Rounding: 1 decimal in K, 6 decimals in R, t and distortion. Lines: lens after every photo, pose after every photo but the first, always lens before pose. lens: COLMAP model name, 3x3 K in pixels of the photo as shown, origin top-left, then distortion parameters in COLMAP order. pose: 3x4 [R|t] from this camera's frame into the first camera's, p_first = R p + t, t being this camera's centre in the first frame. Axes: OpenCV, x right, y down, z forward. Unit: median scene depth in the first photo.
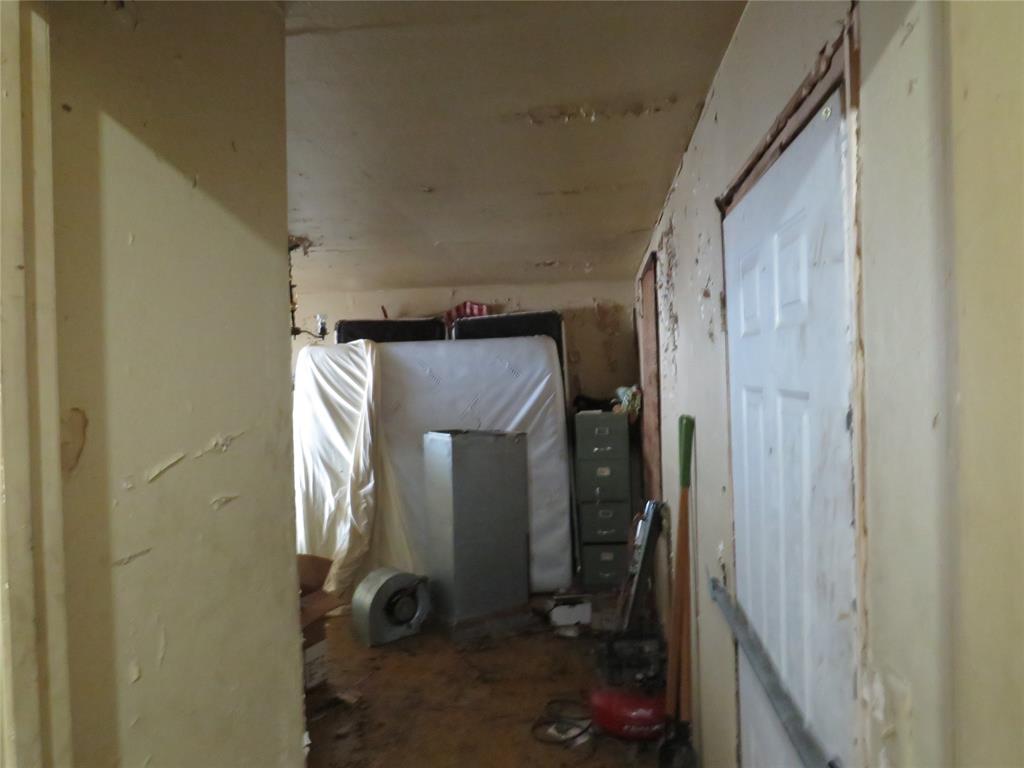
lens RADIAL K [[721.6, 0, 513.3], [0, 721.6, 386.1], [0, 0, 1]] dist [-0.024711, 0.005383]
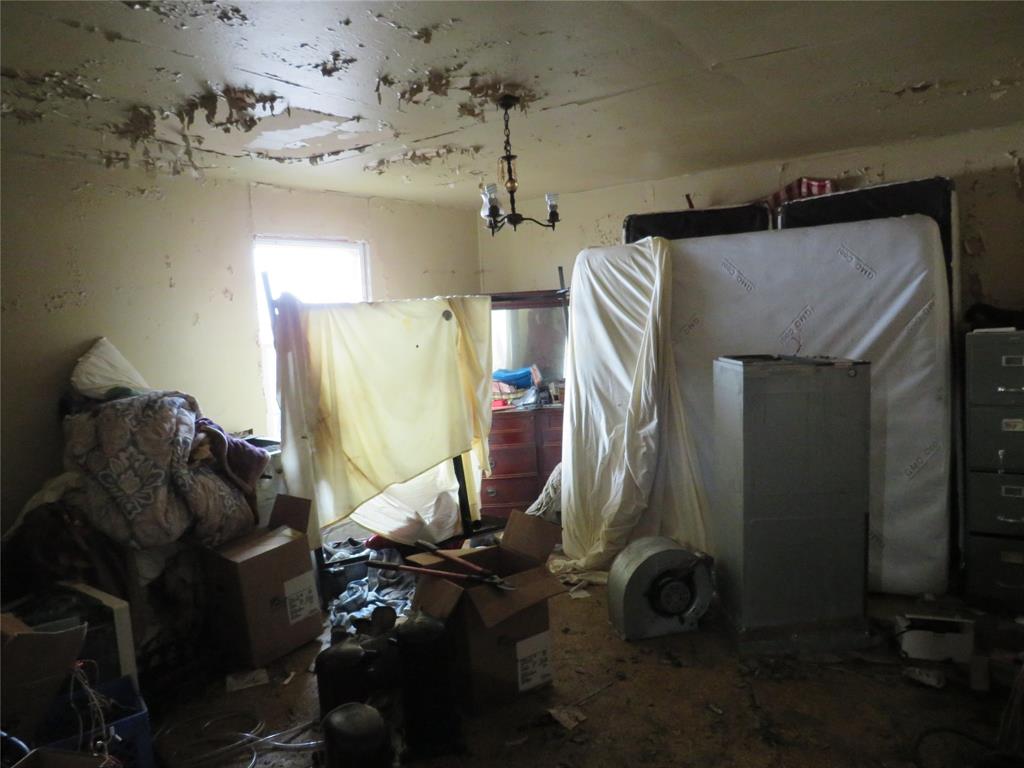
lens RADIAL K [[721.6, 0, 513.3], [0, 721.6, 386.1], [0, 0, 1]] dist [-0.024711, 0.005383]
pose [[0.873098, 0.036149, -0.486202, 0.046556], [0.016405, 0.994505, 0.103400, 0.013520], [0.487268, -0.098255, 0.867707, 0.254923]]
